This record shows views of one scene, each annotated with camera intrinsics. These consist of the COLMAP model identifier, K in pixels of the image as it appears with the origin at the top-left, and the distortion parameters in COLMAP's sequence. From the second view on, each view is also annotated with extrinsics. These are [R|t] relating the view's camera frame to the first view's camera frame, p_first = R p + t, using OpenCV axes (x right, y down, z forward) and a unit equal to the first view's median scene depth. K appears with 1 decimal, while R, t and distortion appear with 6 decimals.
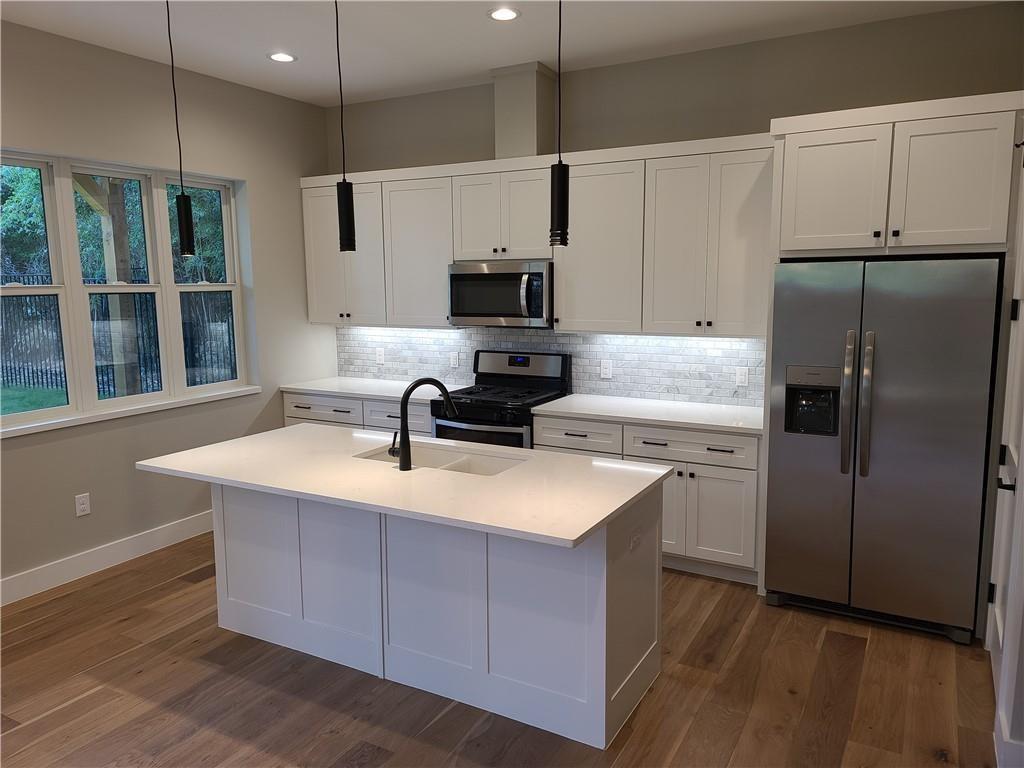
lens RADIAL K [[749.8, 0, 512.0], [0, 749.8, 384.0], [0, 0, 1]] dist [0.005503, 0.002458]
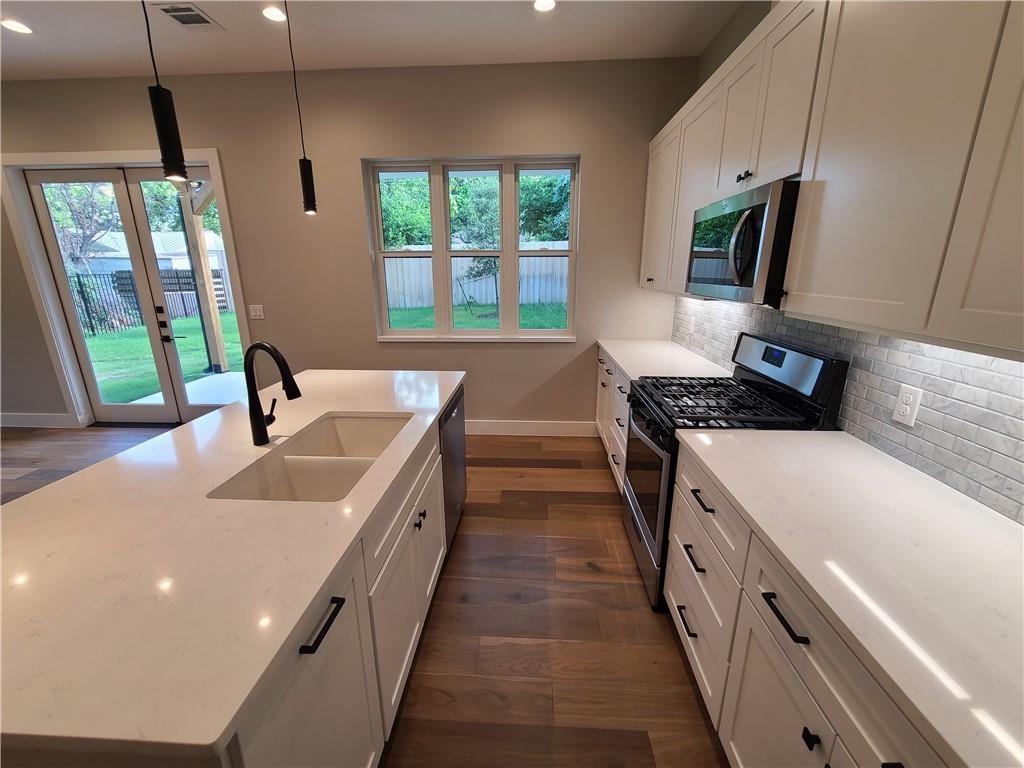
lens RADIAL K [[419.0, 0, 511.5], [0, 419.0, 385.9], [0, 0, 1]] dist [-0.001501, -0.000881]
pose [[0.444361, 0.249247, -0.860476, 0.236834], [-0.128232, 0.968322, 0.214265, -0.056072], [0.886623, 0.015129, 0.462246, 0.637617]]
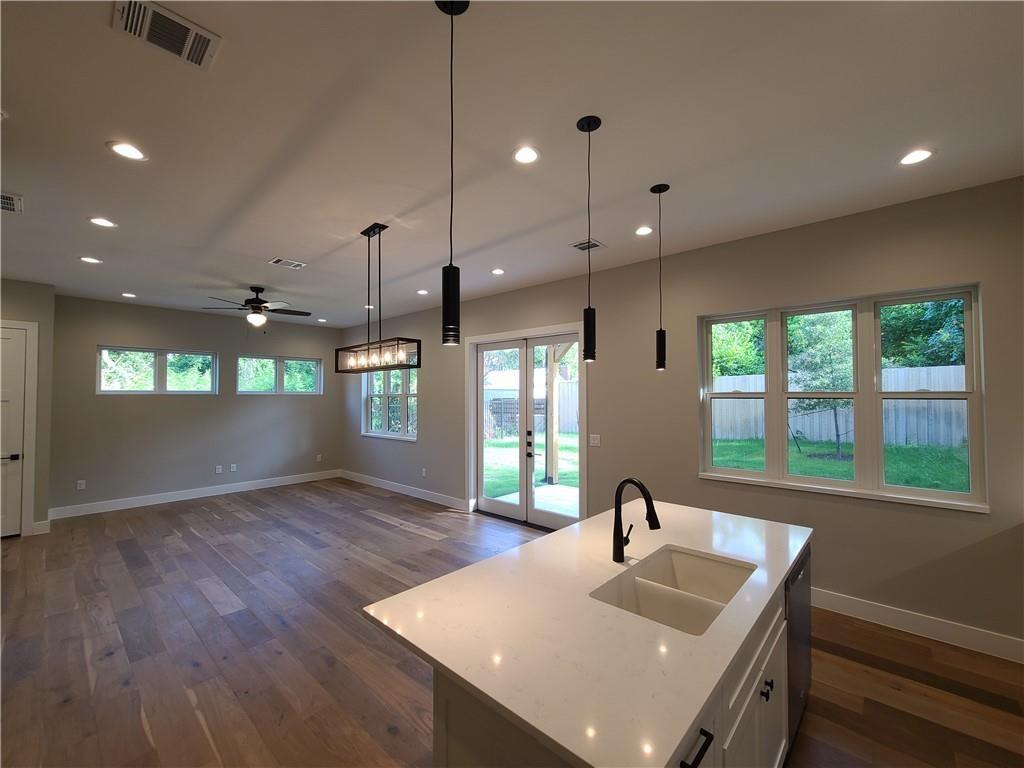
lens RADIAL K [[419.0, 0, 511.5], [0, 419.0, 385.9], [0, 0, 1]] dist [-0.001501, -0.000881]
pose [[-0.224988, -0.015807, -0.974233, 0.288885], [-0.136927, 0.990459, 0.015551, -0.072704], [0.964693, 0.136897, -0.225006, 0.588242]]
